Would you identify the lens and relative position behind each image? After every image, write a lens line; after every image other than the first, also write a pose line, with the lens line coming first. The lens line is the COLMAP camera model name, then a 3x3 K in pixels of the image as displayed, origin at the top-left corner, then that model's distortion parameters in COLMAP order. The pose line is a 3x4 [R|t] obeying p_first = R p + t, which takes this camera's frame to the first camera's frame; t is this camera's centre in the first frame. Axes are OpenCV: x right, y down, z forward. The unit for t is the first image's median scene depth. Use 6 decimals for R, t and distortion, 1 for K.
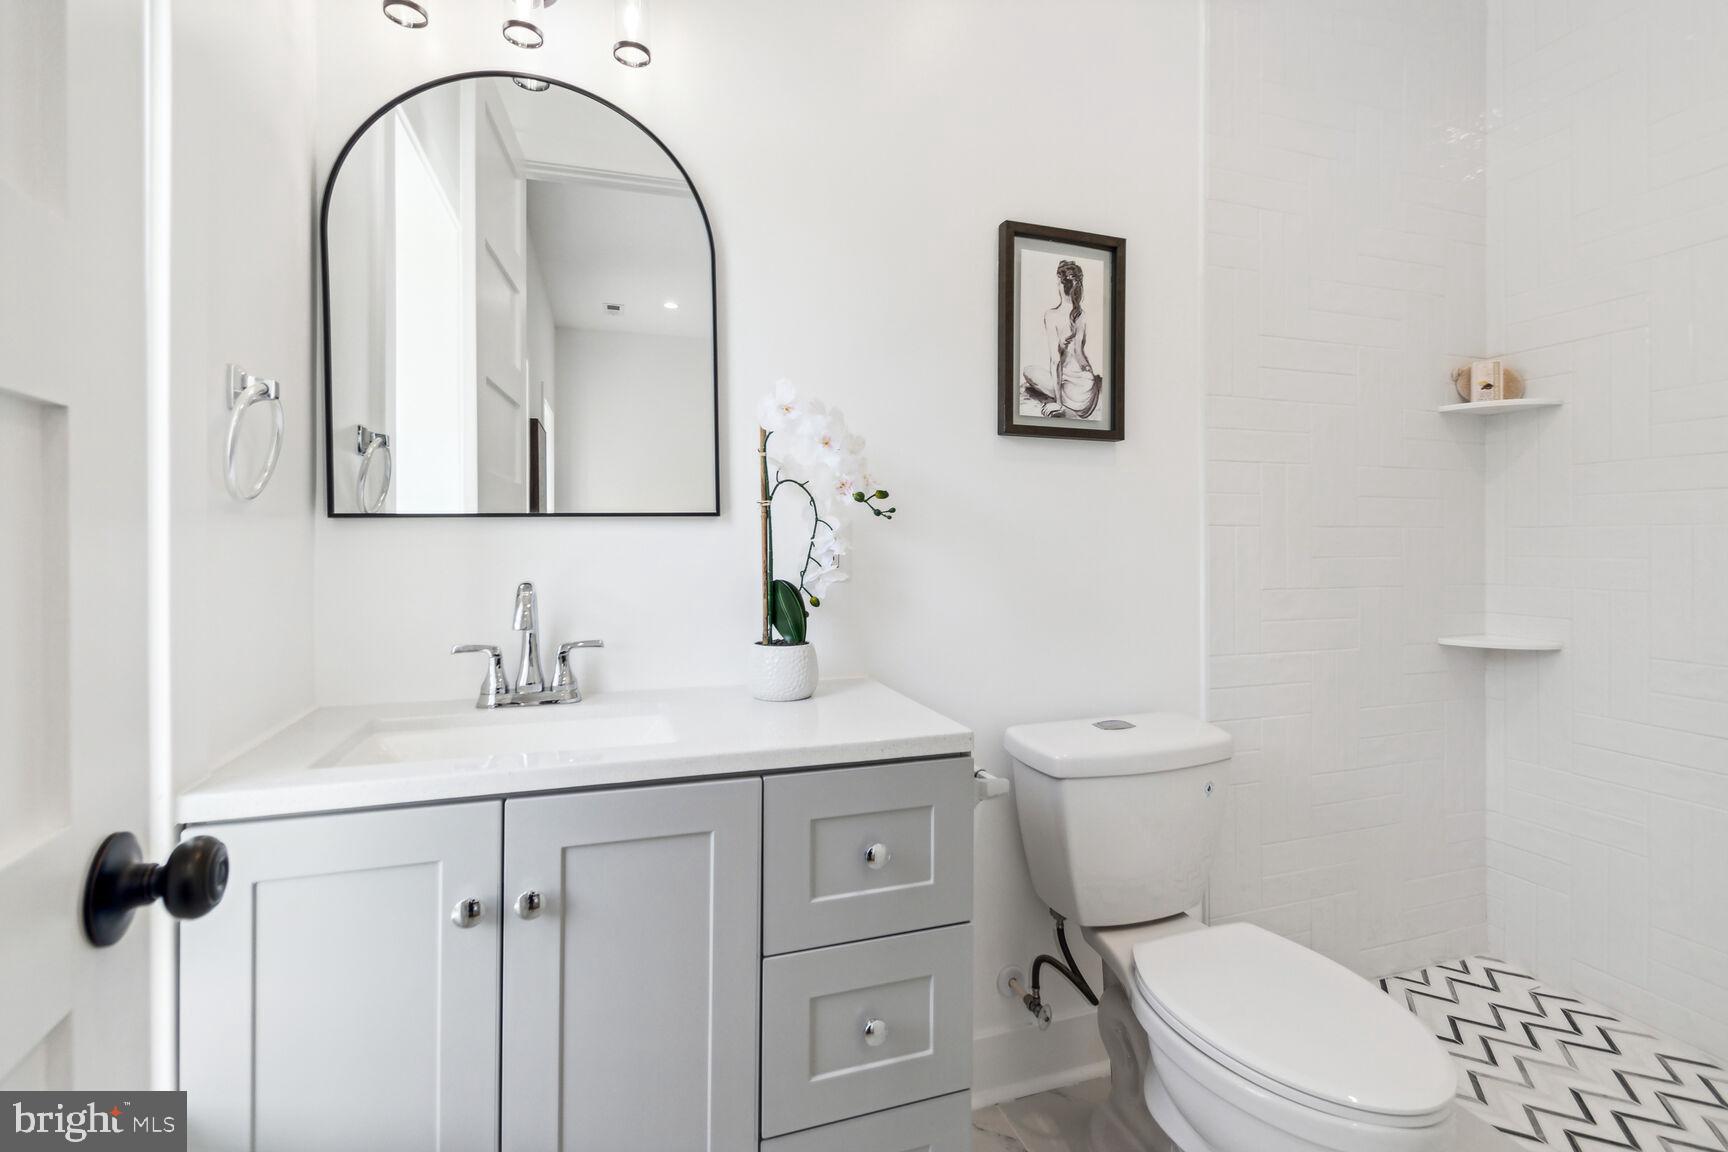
lens RADIAL K [[794.5, 0, 867.5], [0, 794.5, 558.2], [0, 0, 1]] dist [-0.005752, -0.000746]
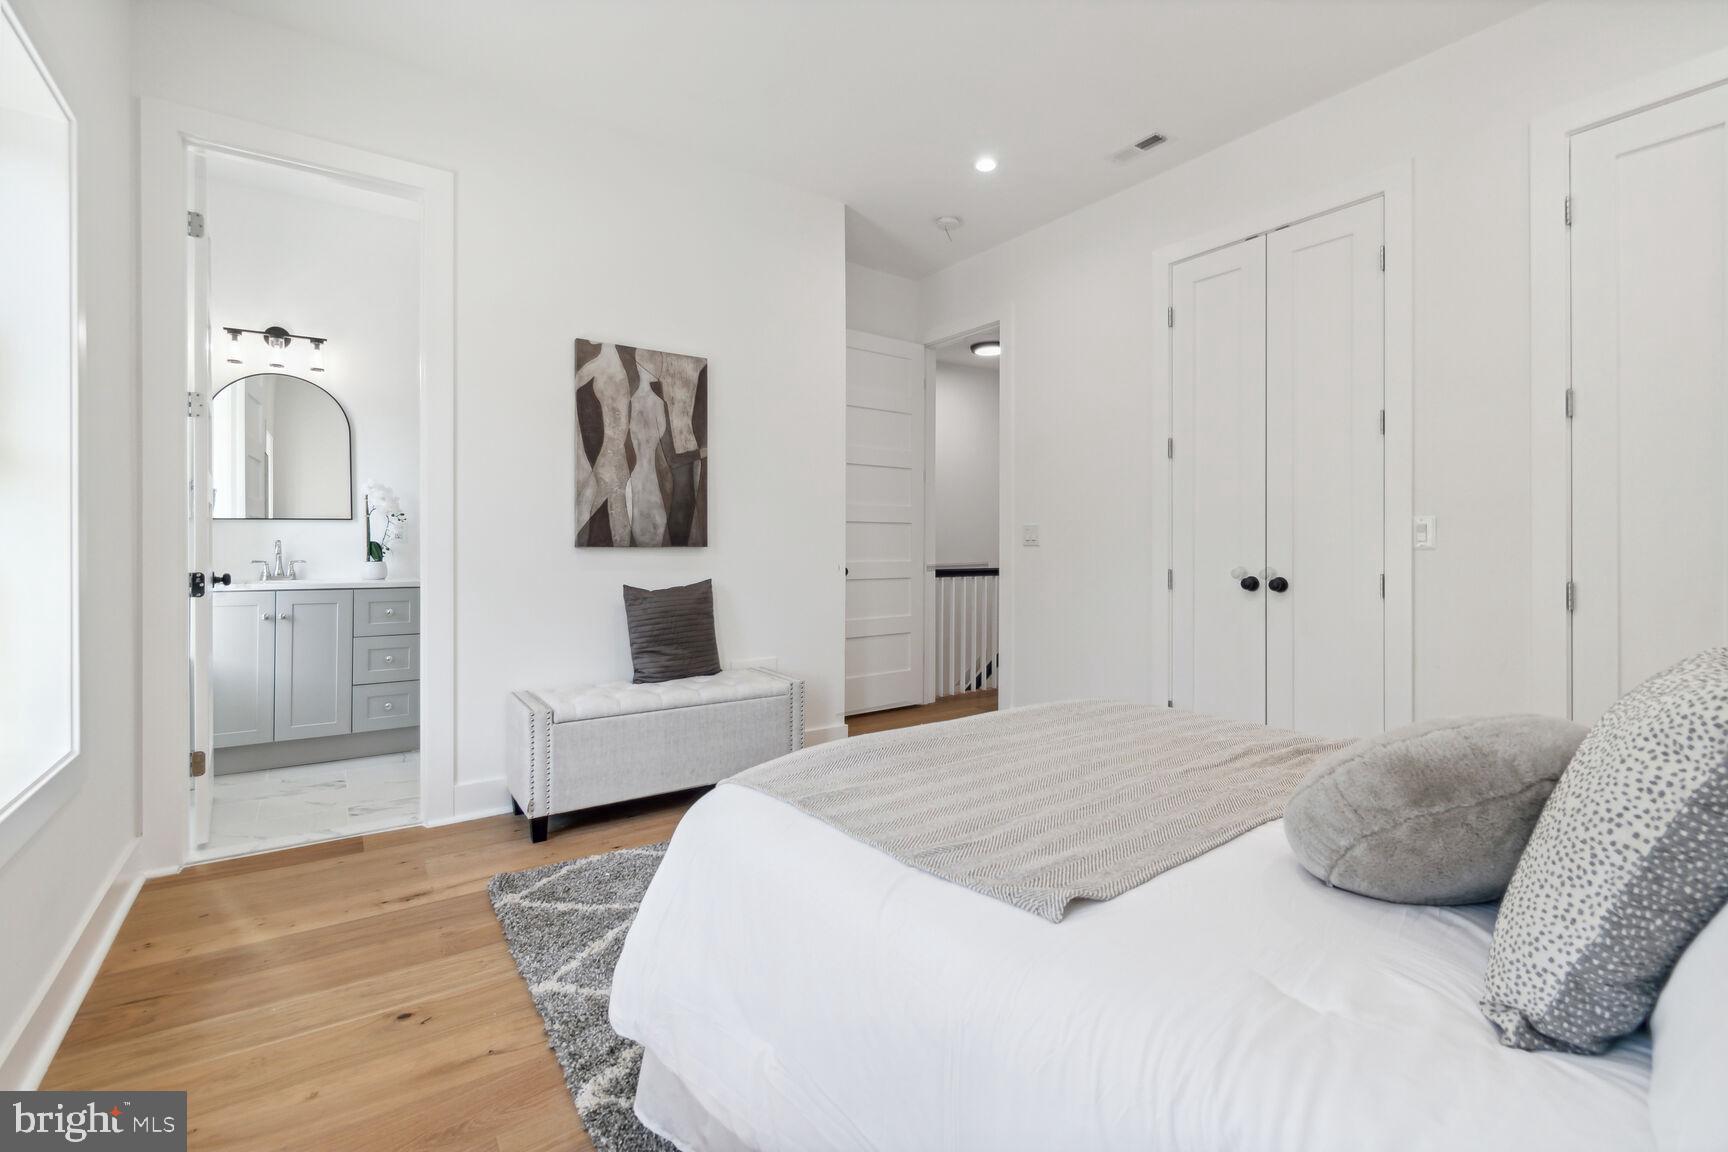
lens RADIAL K [[794.5, 0, 865.9], [0, 794.5, 562.0], [0, 0, 1]] dist [-0.005752, -0.000746]
pose [[0.963471, -0.001174, 0.267810, 1.697132], [0.001835, 0.999996, -0.002218, 0.220775], [-0.267806, 0.002628, 0.963469, -4.620335]]
